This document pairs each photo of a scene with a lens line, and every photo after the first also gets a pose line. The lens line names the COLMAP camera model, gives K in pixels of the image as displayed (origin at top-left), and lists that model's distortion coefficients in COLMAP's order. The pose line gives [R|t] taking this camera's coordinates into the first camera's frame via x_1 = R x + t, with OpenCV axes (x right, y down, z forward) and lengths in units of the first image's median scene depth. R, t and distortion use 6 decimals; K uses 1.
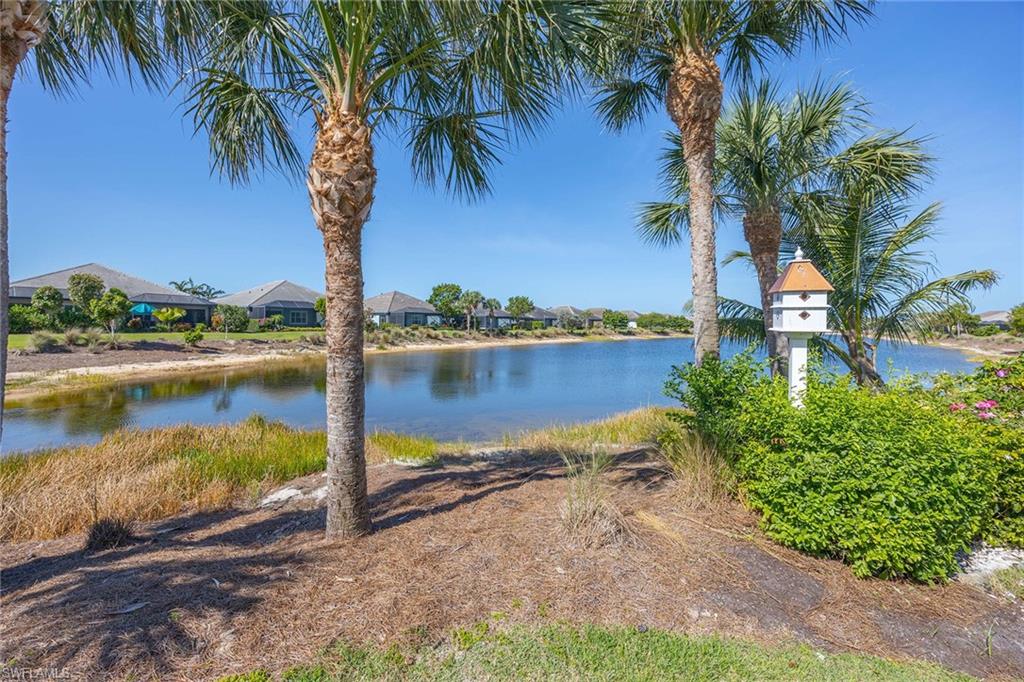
lens RADIAL K [[398.1, 0, 512.8], [0, 398.1, 336.0], [0, 0, 1]] dist [-0.002855, -0.000181]
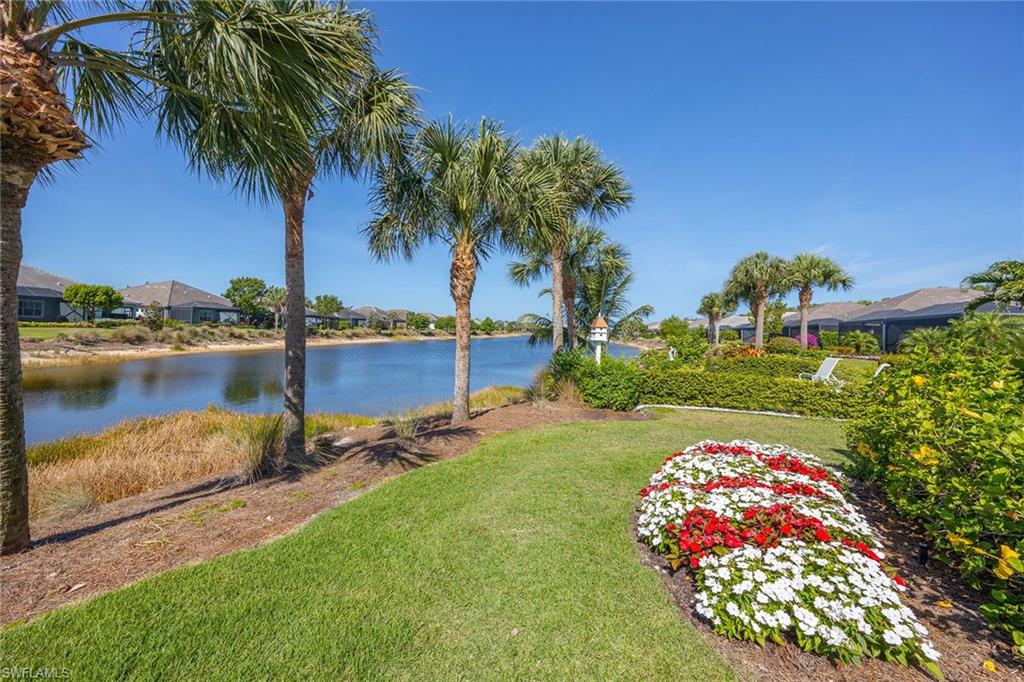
lens RADIAL K [[402.6, 0, 517.2], [0, 402.6, 363.7], [0, 0, 1]] dist [-0.000831, -0.000085]
pose [[0.850925, -0.025758, 0.524656, -0.129498], [-0.010889, 0.997717, 0.066643, -0.002776], [-0.525175, -0.062422, 0.848702, -0.117354]]
